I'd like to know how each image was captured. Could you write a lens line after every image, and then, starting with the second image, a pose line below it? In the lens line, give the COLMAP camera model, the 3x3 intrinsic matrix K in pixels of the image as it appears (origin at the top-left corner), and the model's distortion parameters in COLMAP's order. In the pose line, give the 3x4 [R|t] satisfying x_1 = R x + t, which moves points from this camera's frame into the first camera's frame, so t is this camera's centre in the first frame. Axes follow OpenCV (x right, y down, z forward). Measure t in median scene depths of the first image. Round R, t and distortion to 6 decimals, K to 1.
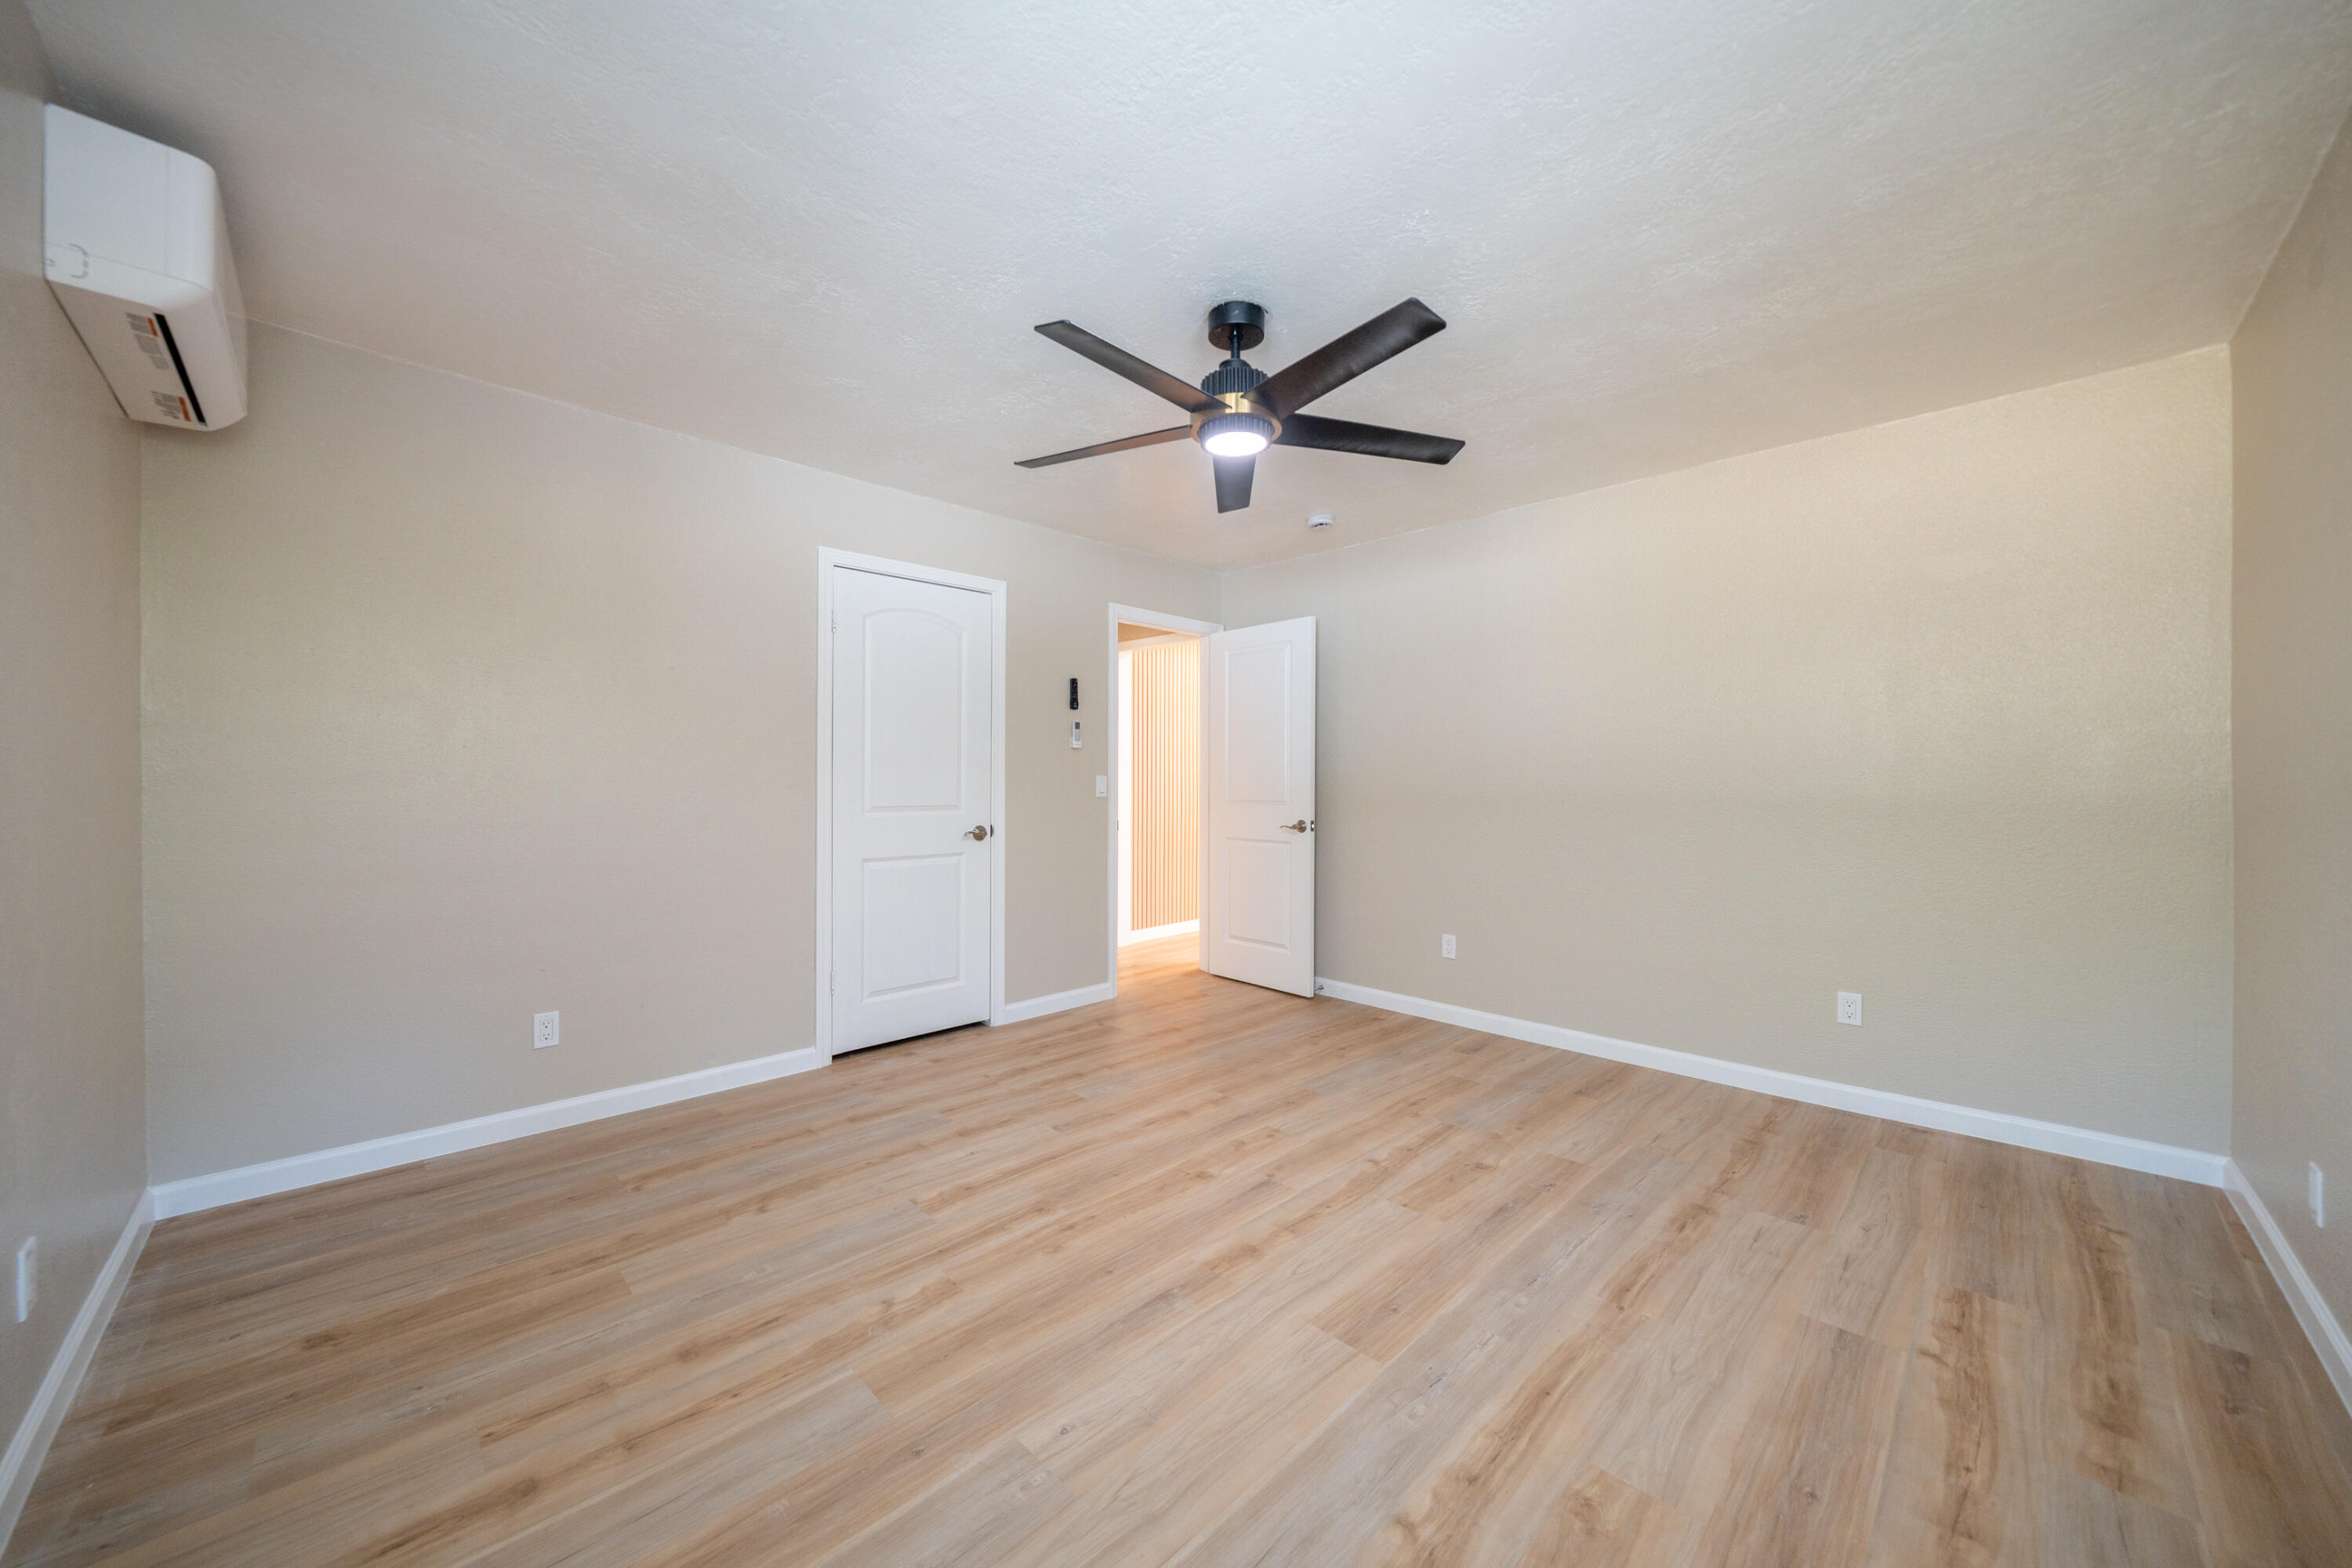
lens RADIAL K [[858.4, 0, 1183.4], [0, 858.4, 783.4], [0, 0, 1]] dist [-0.000921, -0.000083]
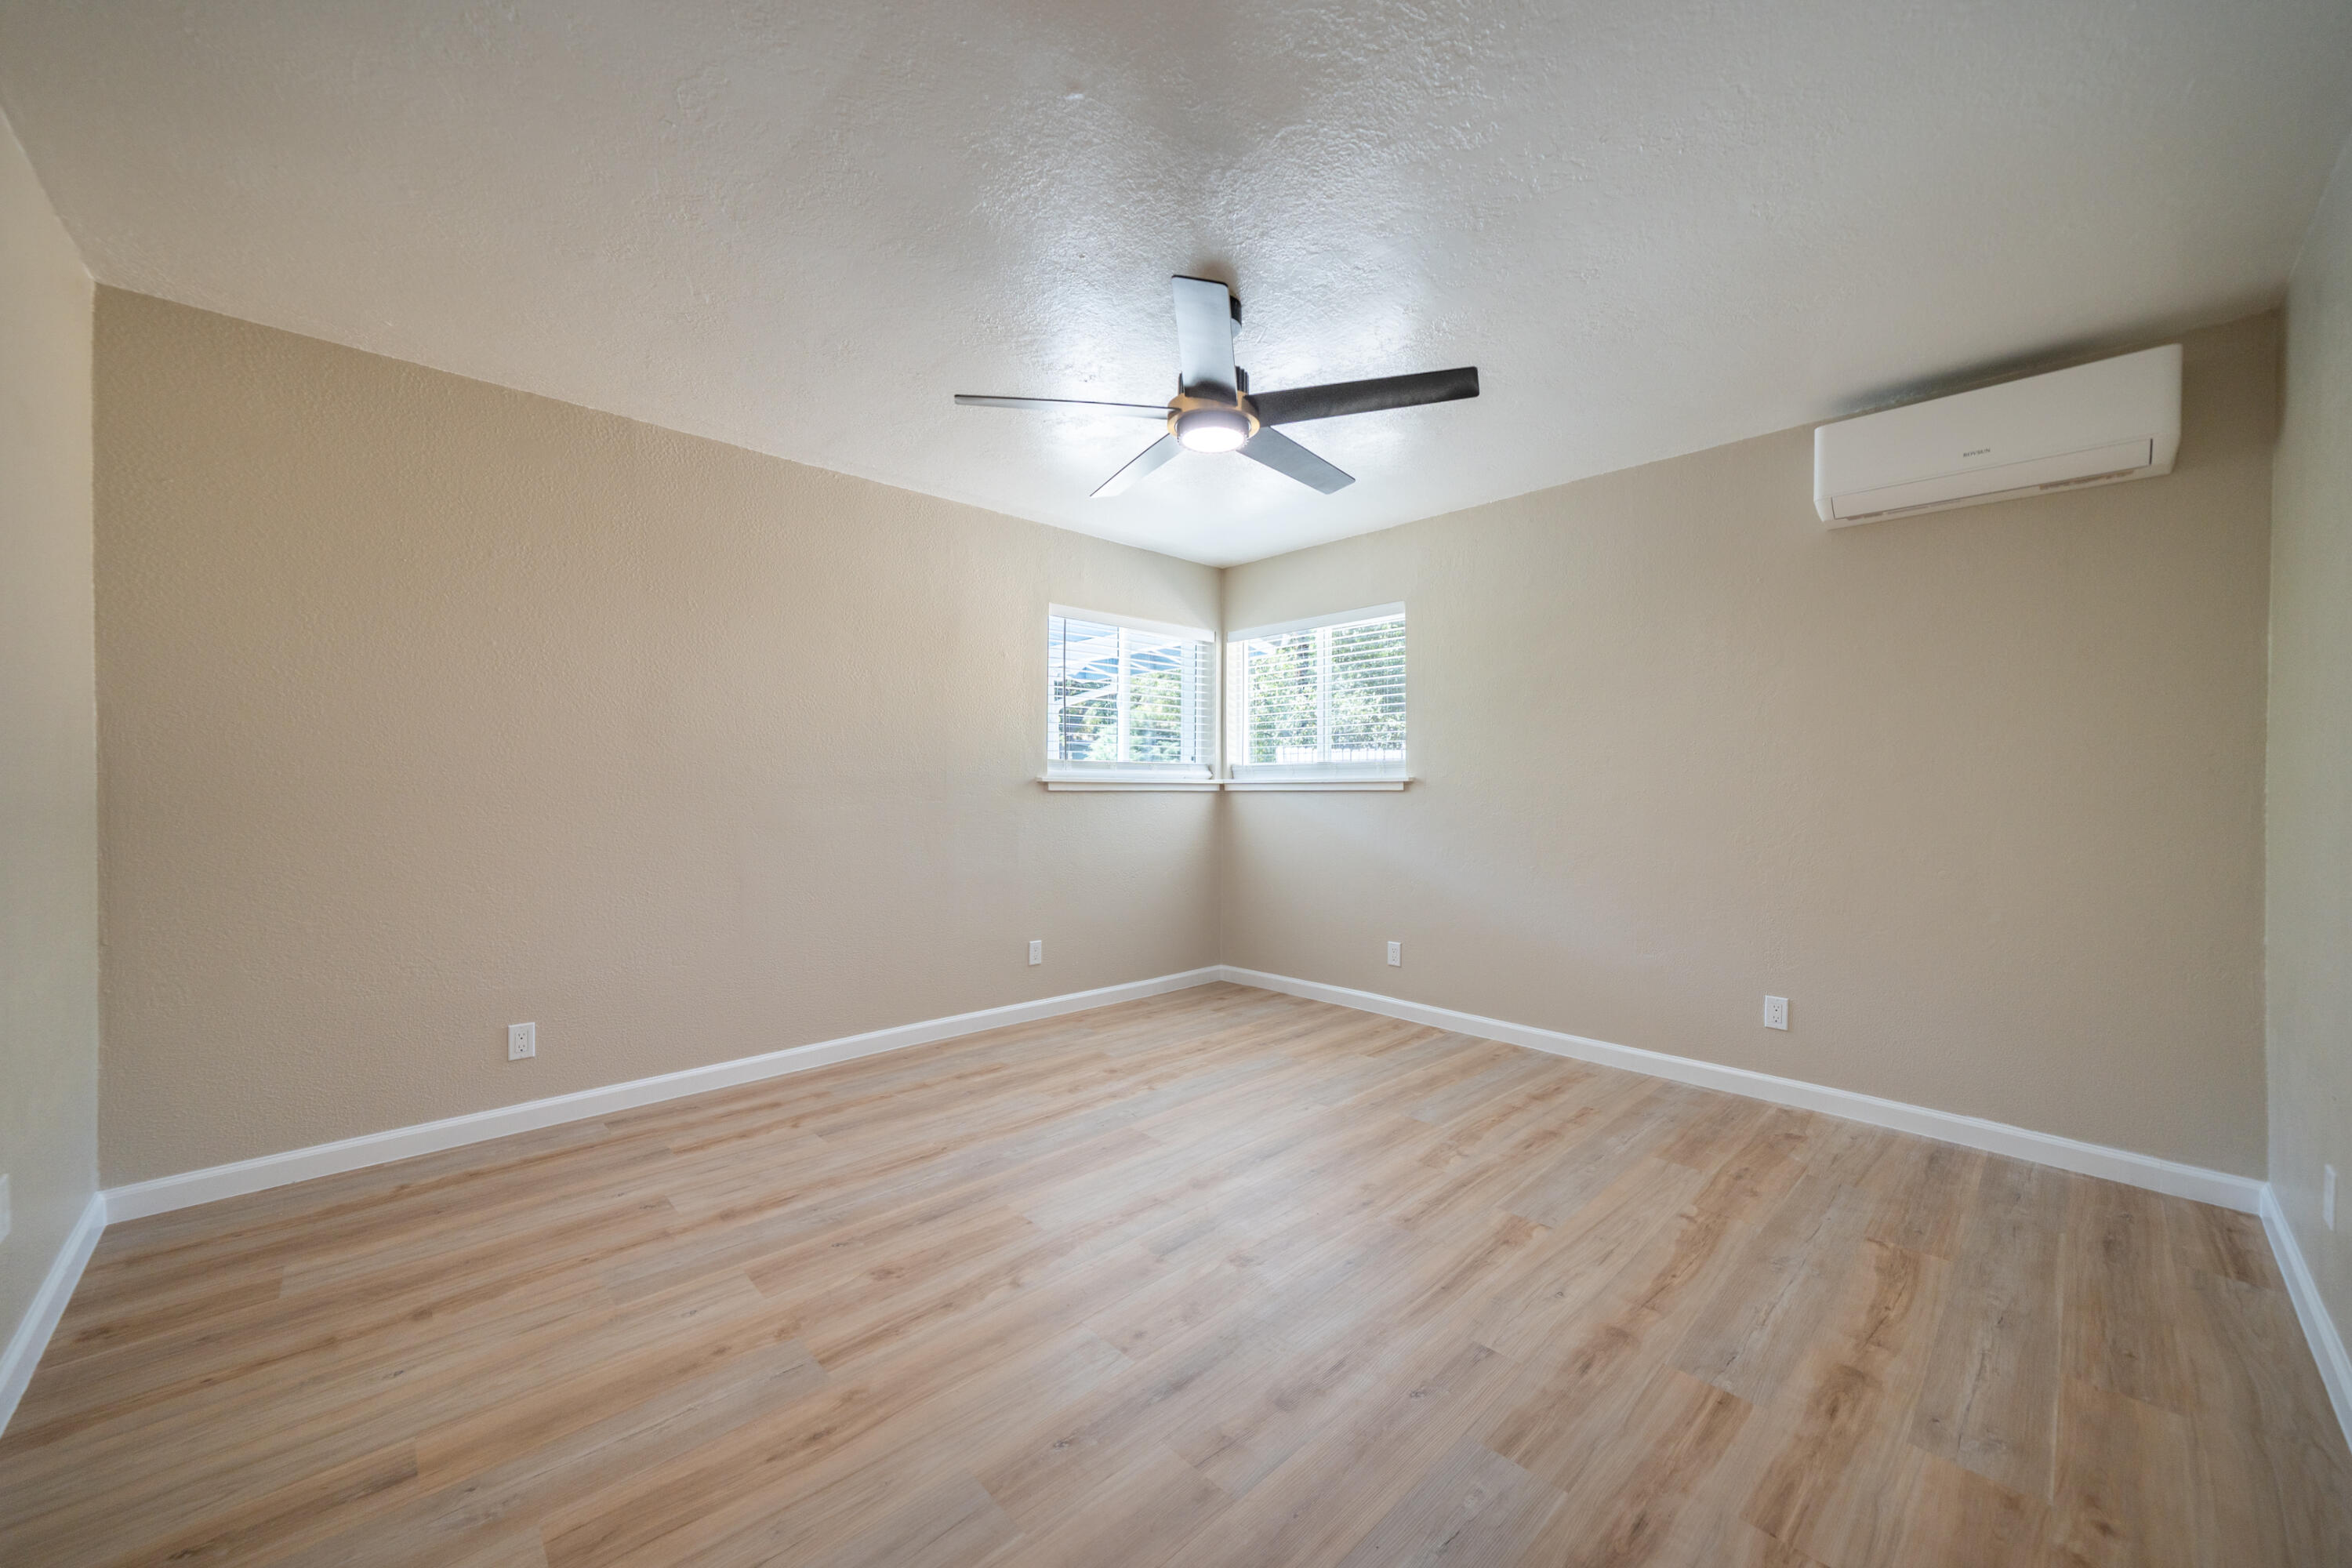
lens RADIAL K [[858.3, 0, 1169.6], [0, 858.3, 778.3], [0, 0, 1]] dist [-0.002004, -0.000201]
pose [[-0.999154, -0.006774, 0.040566, 0.067480], [-0.006907, 0.999971, -0.003139, -0.001882], [-0.040543, -0.003416, -0.999172, 1.993798]]
